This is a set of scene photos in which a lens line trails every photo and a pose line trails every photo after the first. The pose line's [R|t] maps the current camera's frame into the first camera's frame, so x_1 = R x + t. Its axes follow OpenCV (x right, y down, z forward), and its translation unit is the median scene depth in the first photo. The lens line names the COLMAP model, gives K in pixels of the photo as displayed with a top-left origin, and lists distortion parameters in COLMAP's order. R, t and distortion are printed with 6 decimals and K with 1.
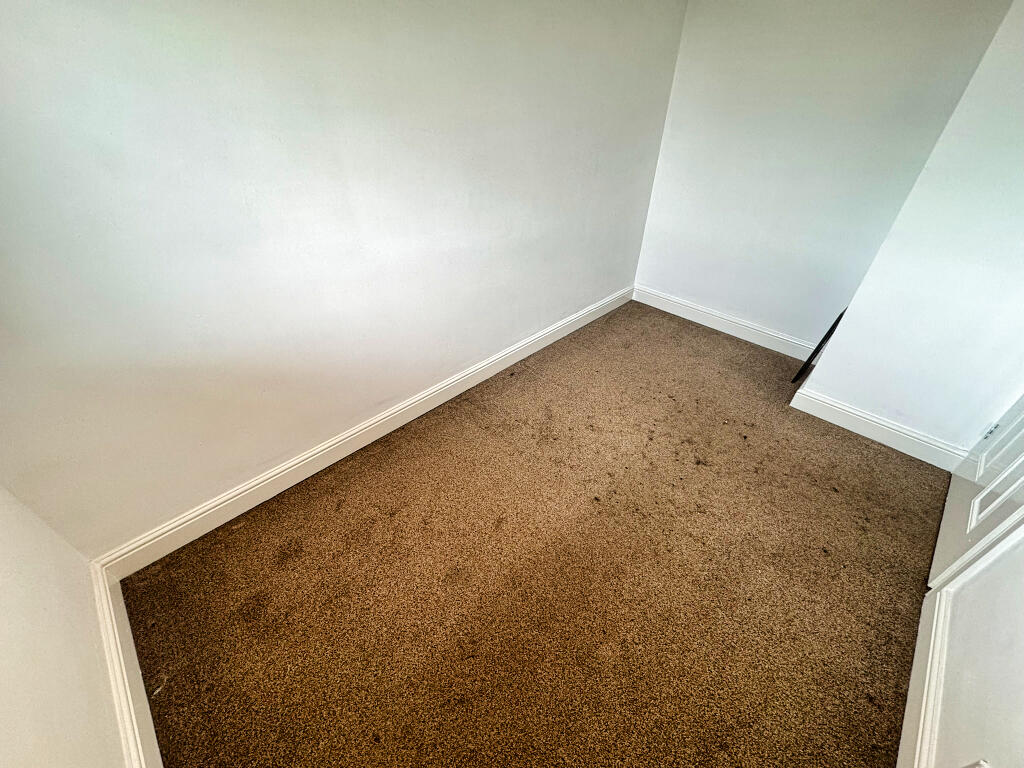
lens RADIAL K [[409.0, 0, 511.7], [0, 409.0, 383.2], [0, 0, 1]] dist [-0.002787, 0.000067]
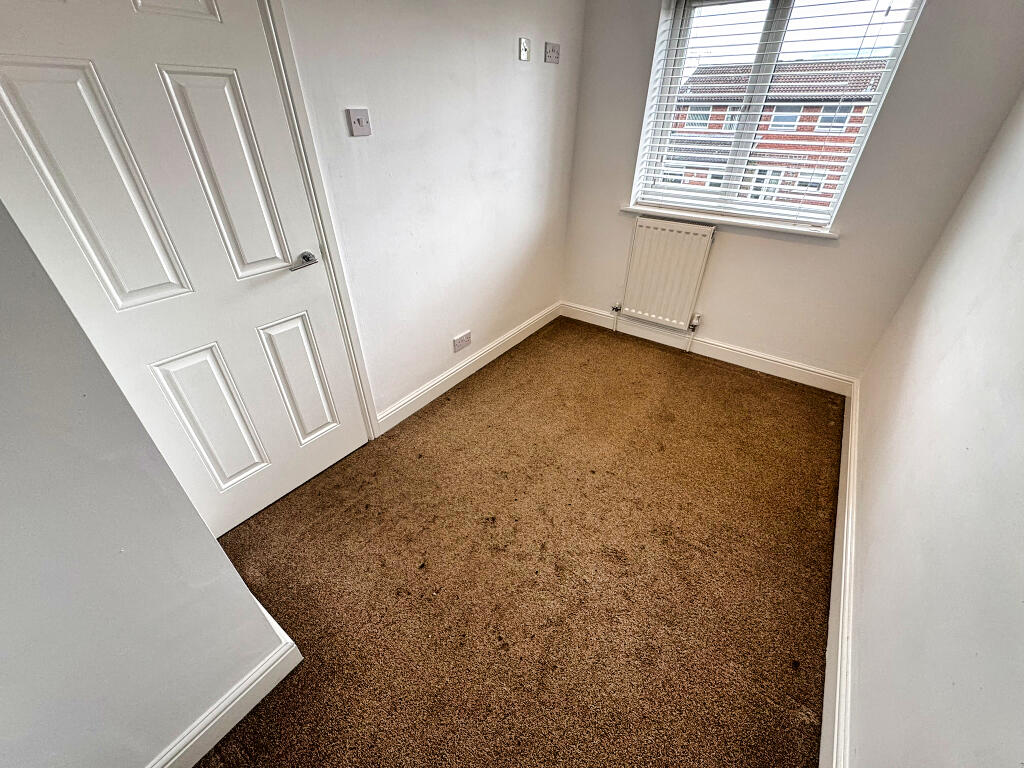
lens RADIAL K [[409.0, 0, 511.7], [0, 409.0, 384.7], [0, 0, 1]] dist [-0.002787, 0.000067]
pose [[-0.987340, 0.080763, -0.136514, 0.514900], [-0.100744, 0.345462, 0.933009, -0.761708], [0.122513, 0.934951, -0.332953, 1.020197]]
